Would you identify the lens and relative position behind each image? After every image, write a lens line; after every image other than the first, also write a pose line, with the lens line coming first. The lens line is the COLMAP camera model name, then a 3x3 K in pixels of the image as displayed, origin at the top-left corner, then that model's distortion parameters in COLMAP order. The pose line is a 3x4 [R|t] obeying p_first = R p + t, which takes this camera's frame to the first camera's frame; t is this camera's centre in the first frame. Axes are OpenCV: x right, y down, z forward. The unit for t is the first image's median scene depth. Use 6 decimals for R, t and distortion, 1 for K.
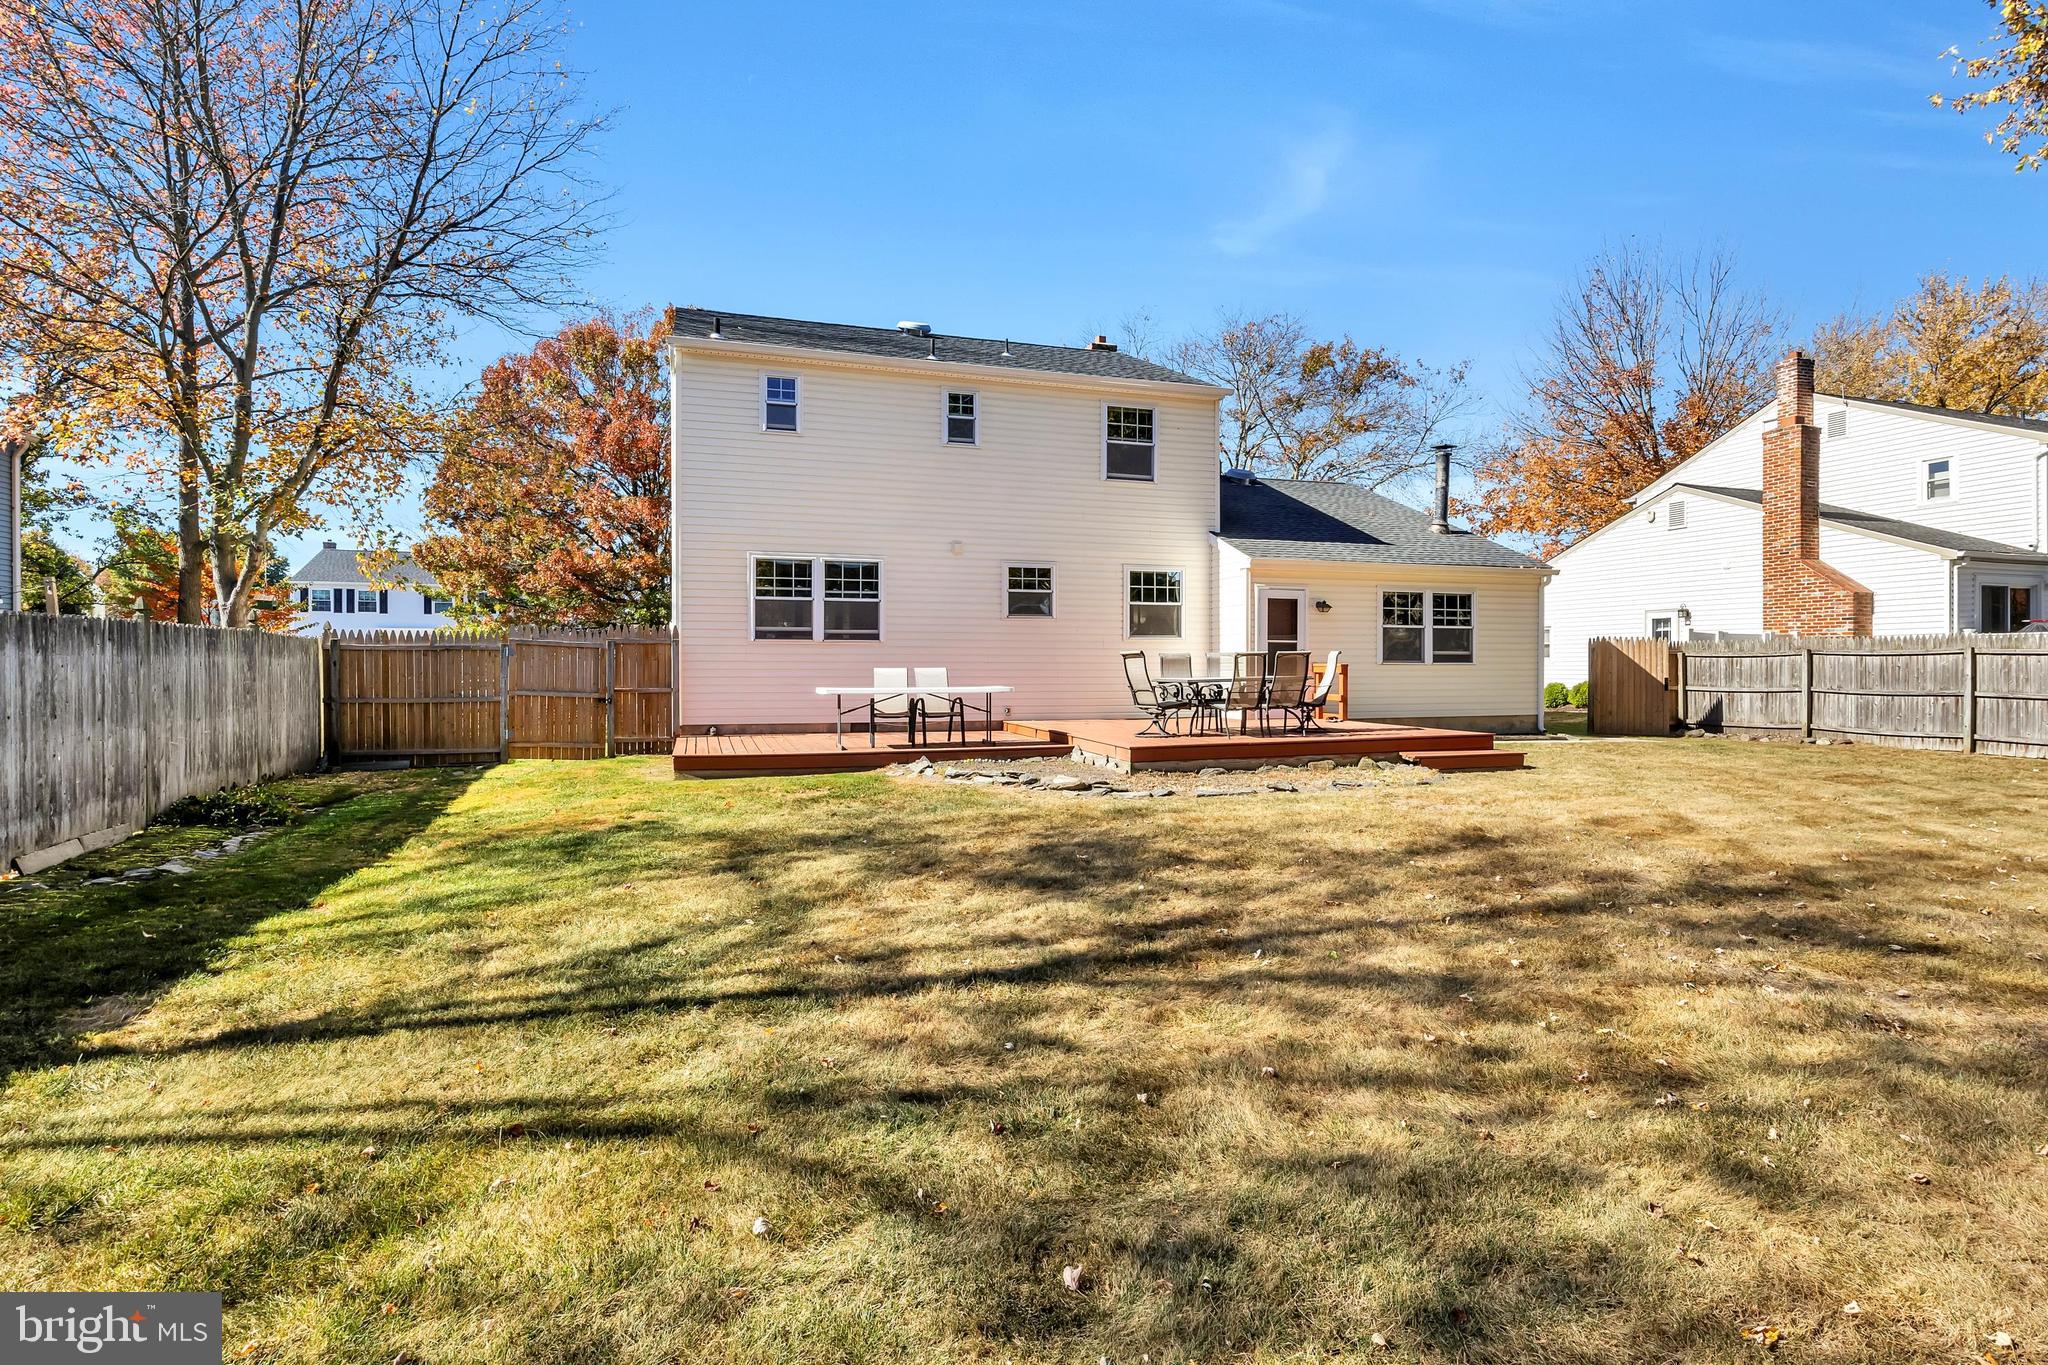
lens RADIAL K [[1017.5, 0, 1024.5], [0, 1017.5, 677.9], [0, 0, 1]] dist [-0.010319, 0.000019]
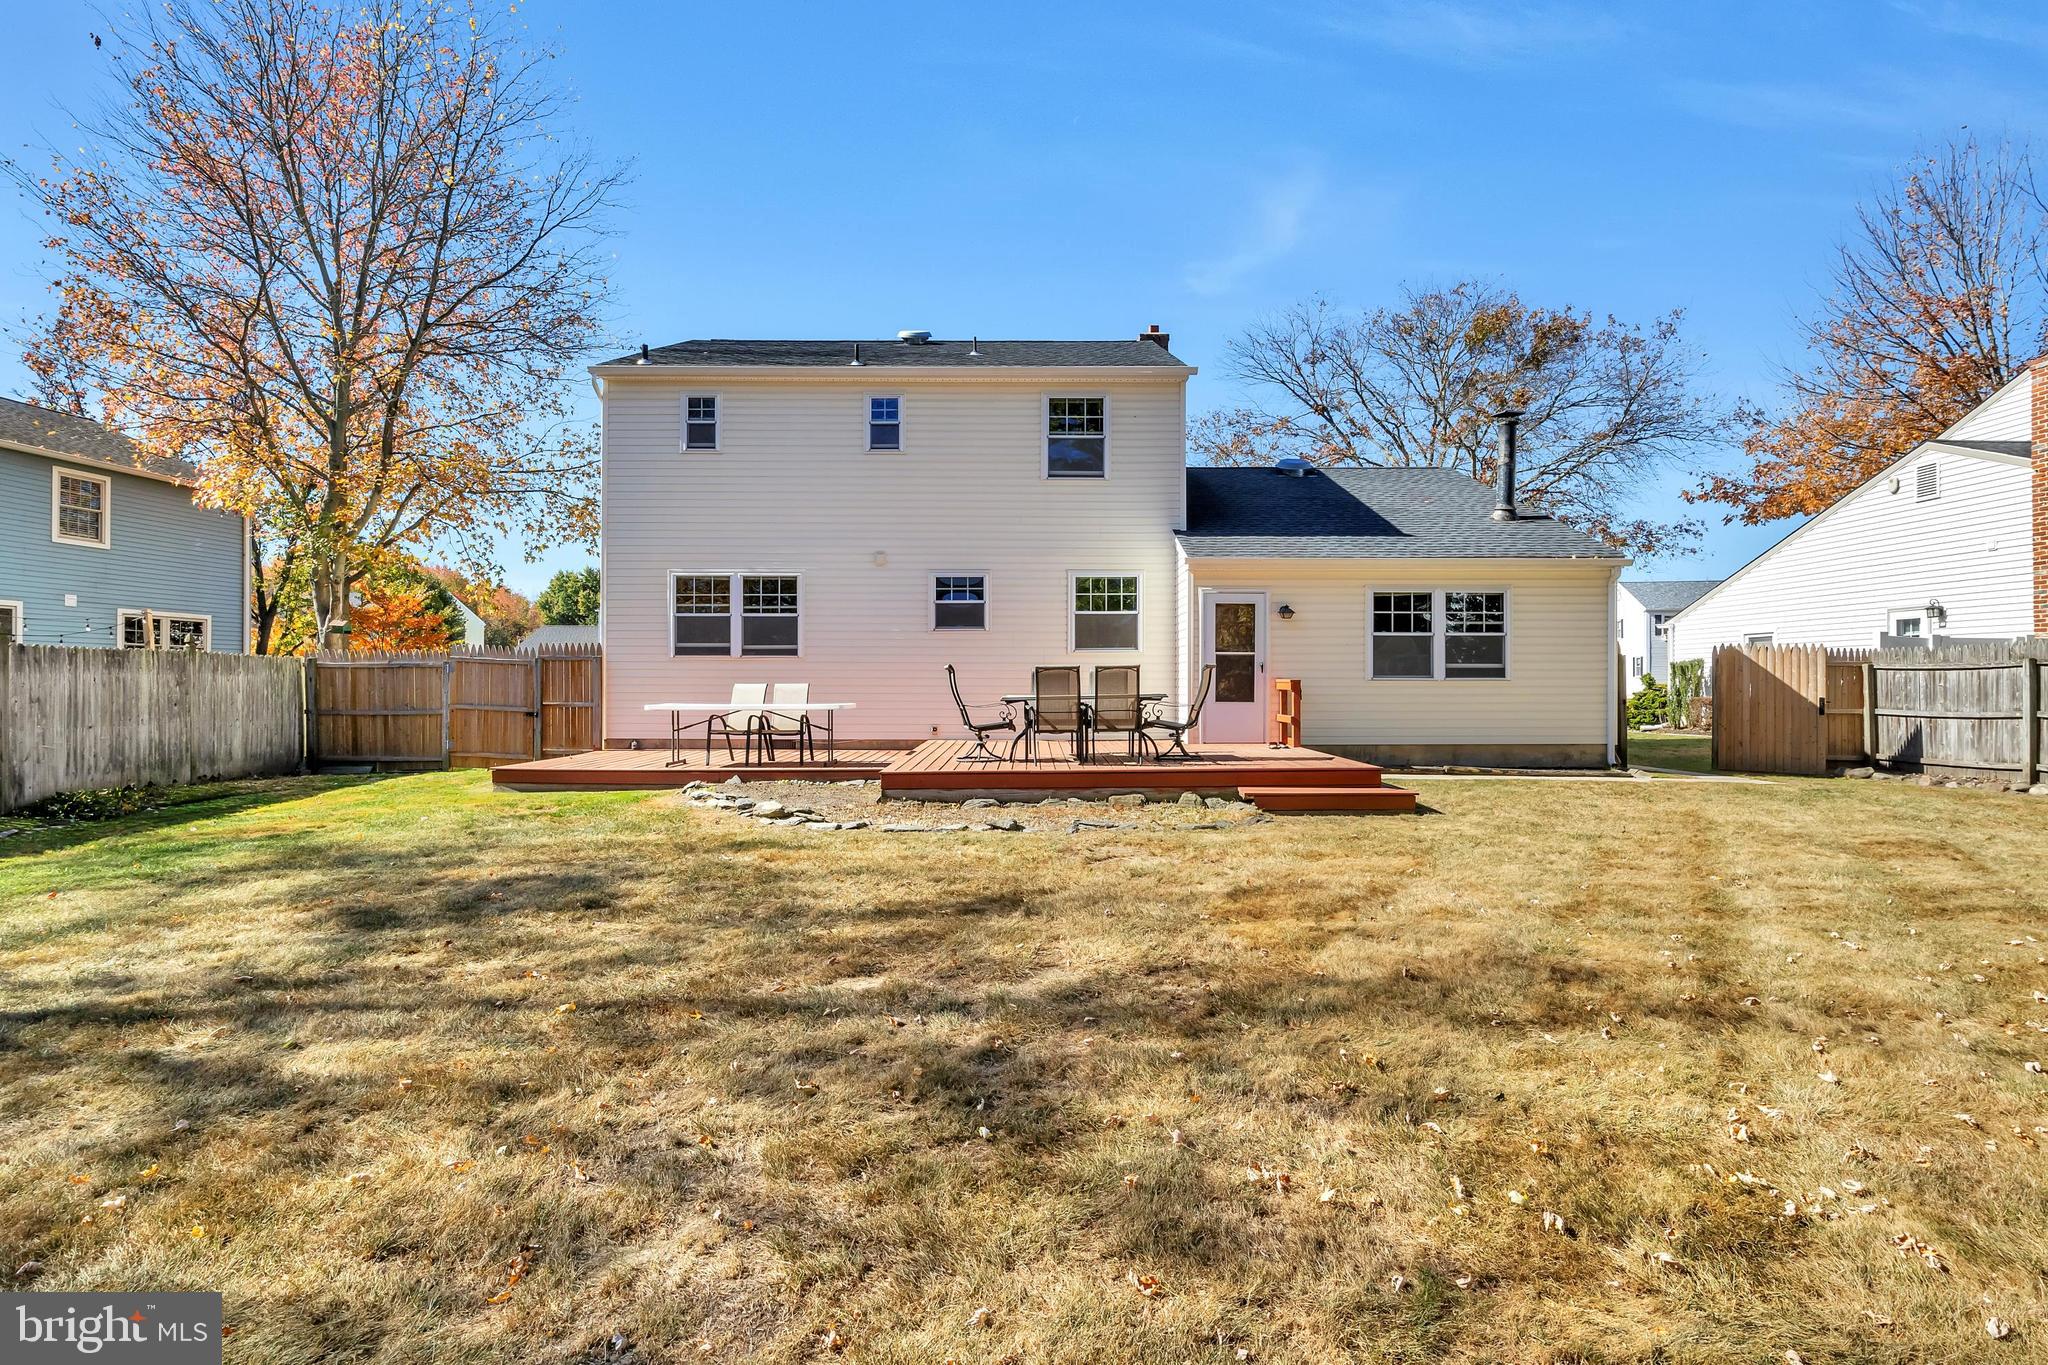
lens RADIAL K [[1017.5, 0, 1024.5], [0, 1017.5, 677.9], [0, 0, 1]] dist [-0.010319, 0.000019]
pose [[0.953352, -0.000890, -0.301861, 0.351392], [-0.003785, 0.999882, -0.014901, -0.001623], [0.301838, 0.015349, 0.953236, 0.128398]]
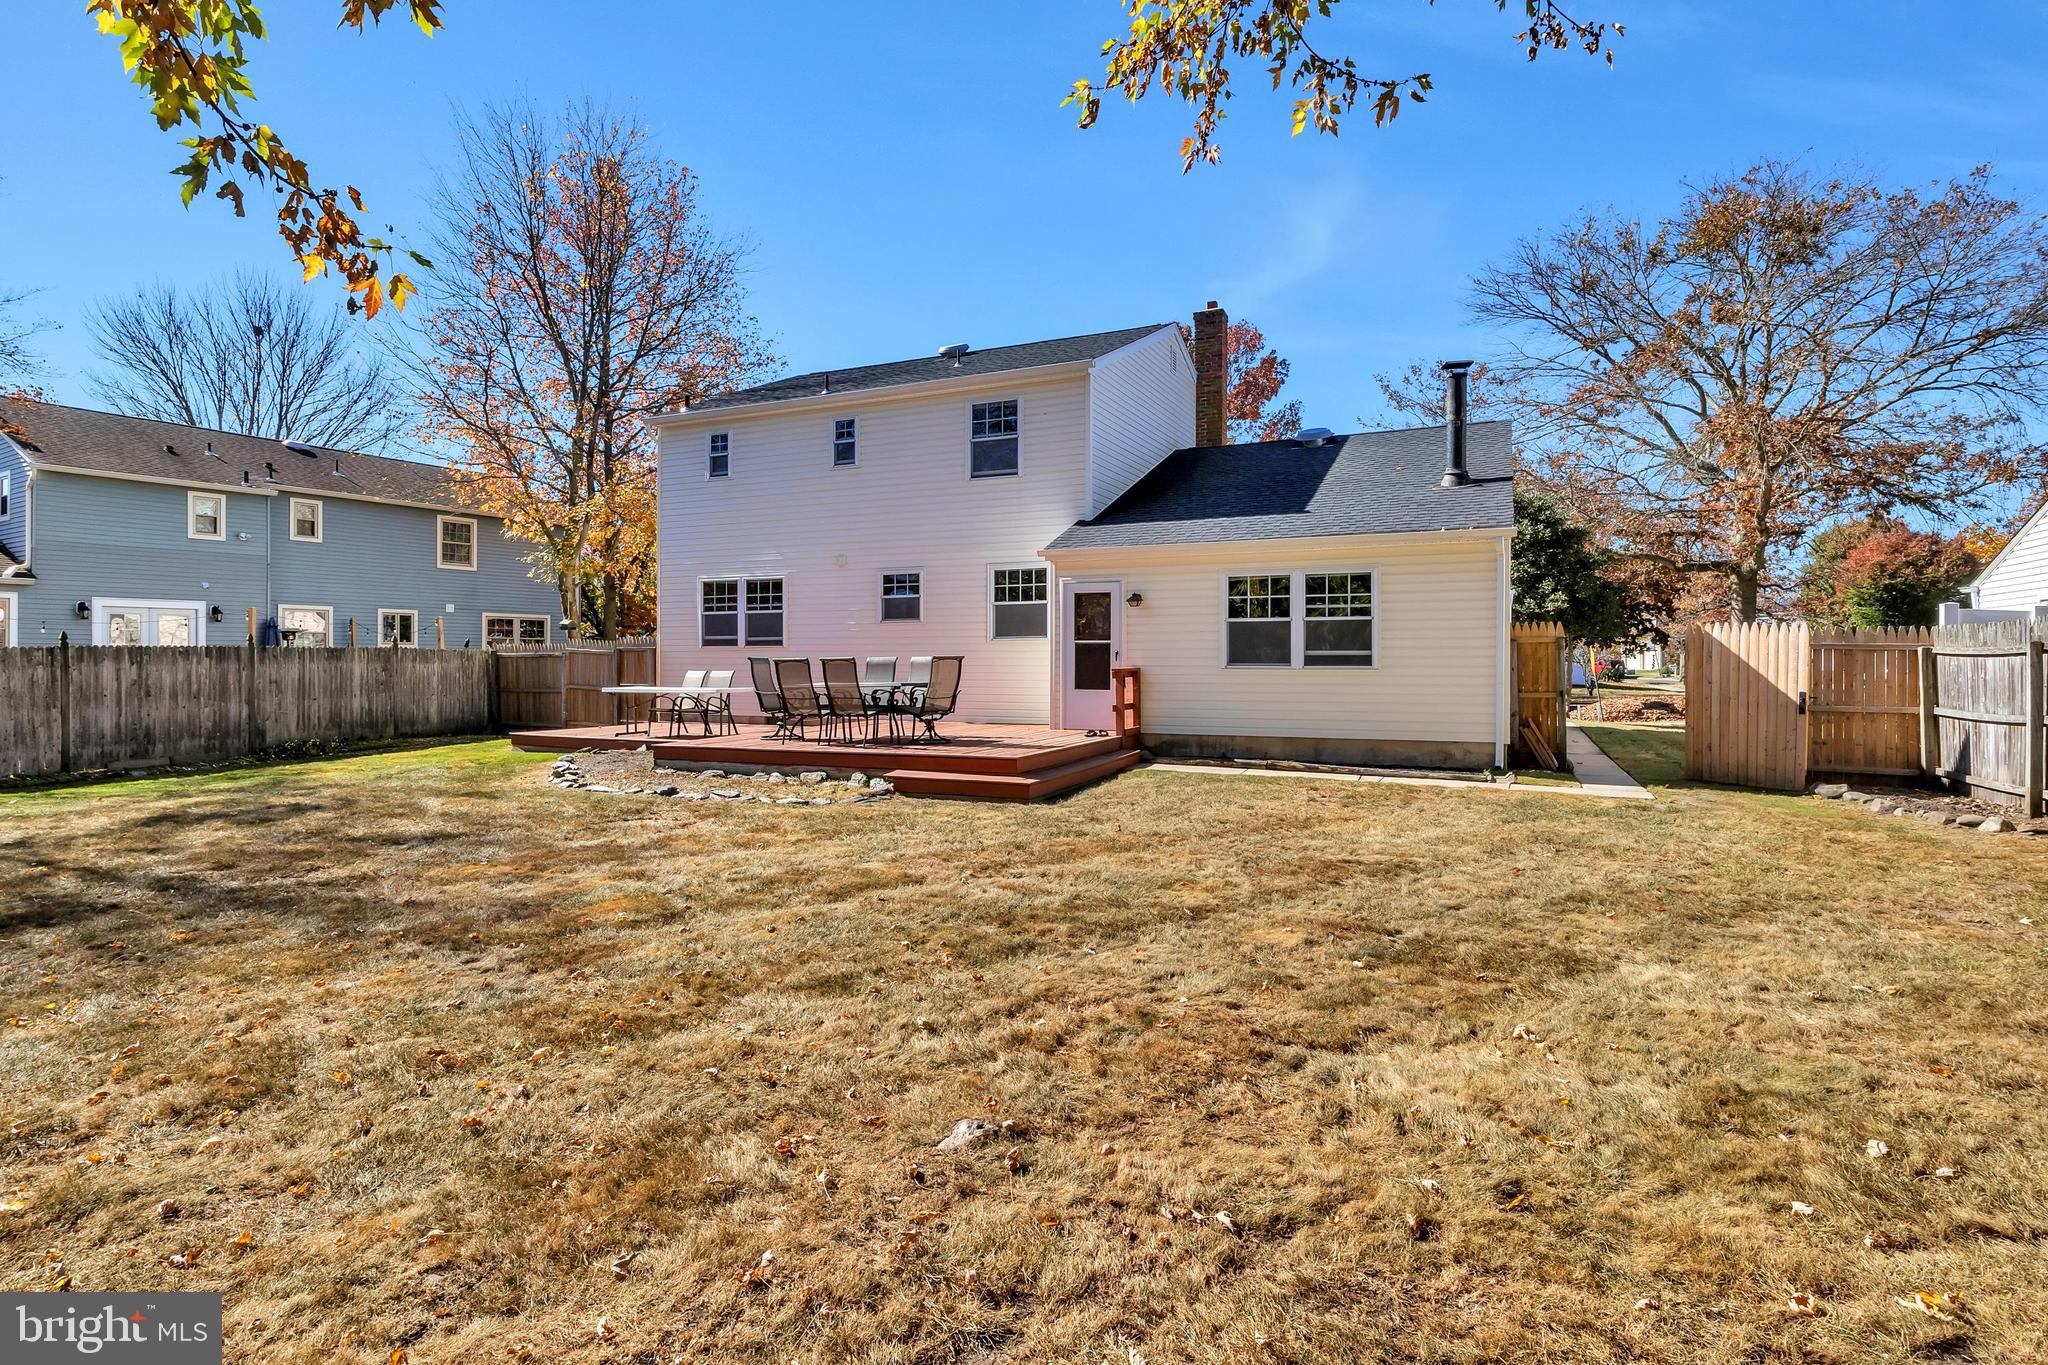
lens RADIAL K [[1025.3, 0, 1030.4], [0, 1025.3, 667.3], [0, 0, 1]] dist [-0.009616, 0.000074]
pose [[0.738937, 0.005041, -0.673756, 0.828824], [-0.005222, 0.999985, 0.001755, -0.015406], [0.673754, 0.002222, 0.738952, 0.317164]]
